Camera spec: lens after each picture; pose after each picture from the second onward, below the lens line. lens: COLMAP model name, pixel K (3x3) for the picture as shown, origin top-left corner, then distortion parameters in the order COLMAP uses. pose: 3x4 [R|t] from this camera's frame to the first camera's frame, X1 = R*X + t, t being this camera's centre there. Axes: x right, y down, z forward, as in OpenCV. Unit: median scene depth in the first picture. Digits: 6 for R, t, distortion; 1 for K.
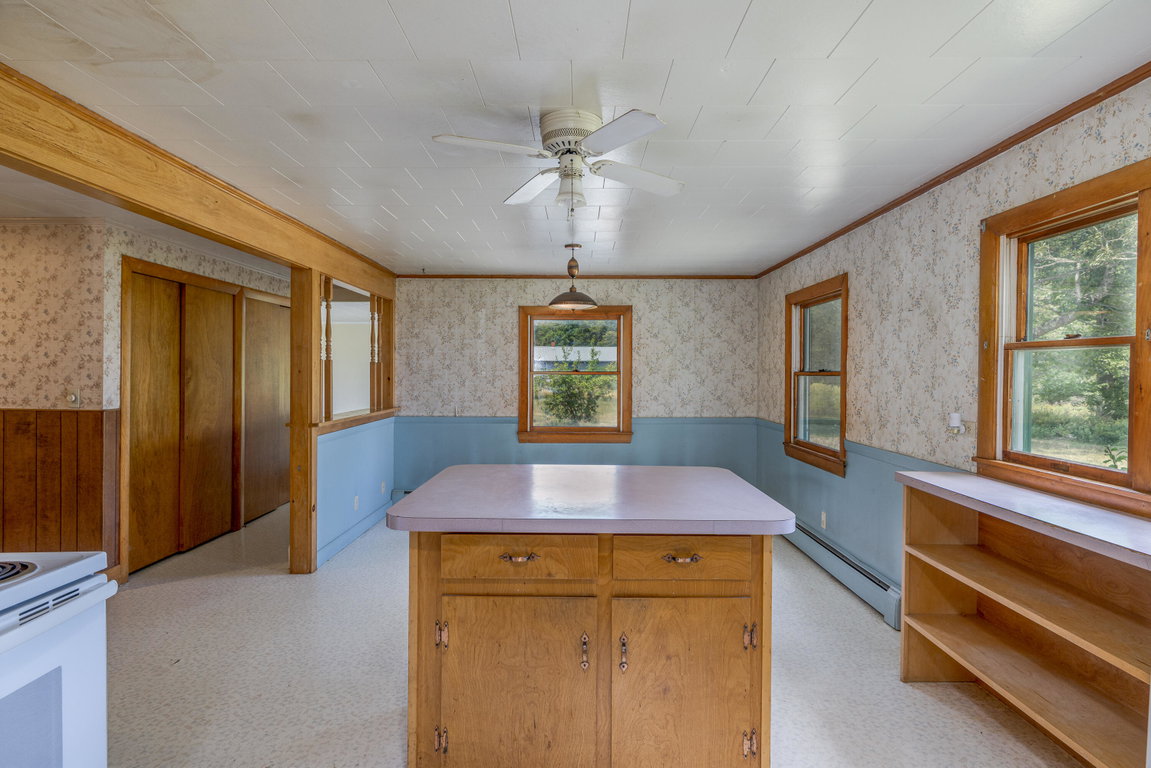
lens RADIAL K [[588.0, 0, 579.7], [0, 588.0, 377.3], [0, 0, 1]] dist [-0.005507, 0.001258]
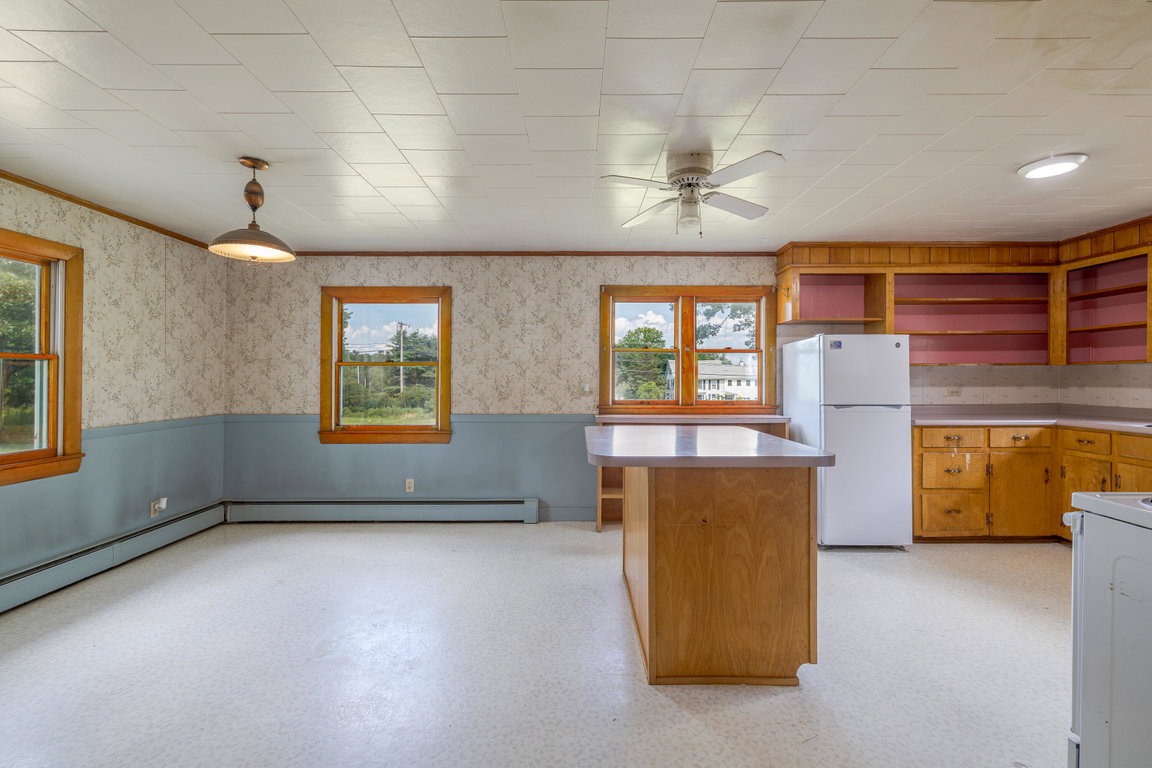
lens RADIAL K [[486.9, 0, 572.9], [0, 486.9, 378.5], [0, 0, 1]] dist [0.002680, 0.000213]
pose [[0.007048, -0.004507, 0.999965, -0.675976], [0.007734, 0.999960, 0.004452, 0.026171], [-0.999945, 0.007703, 0.007082, 0.770260]]
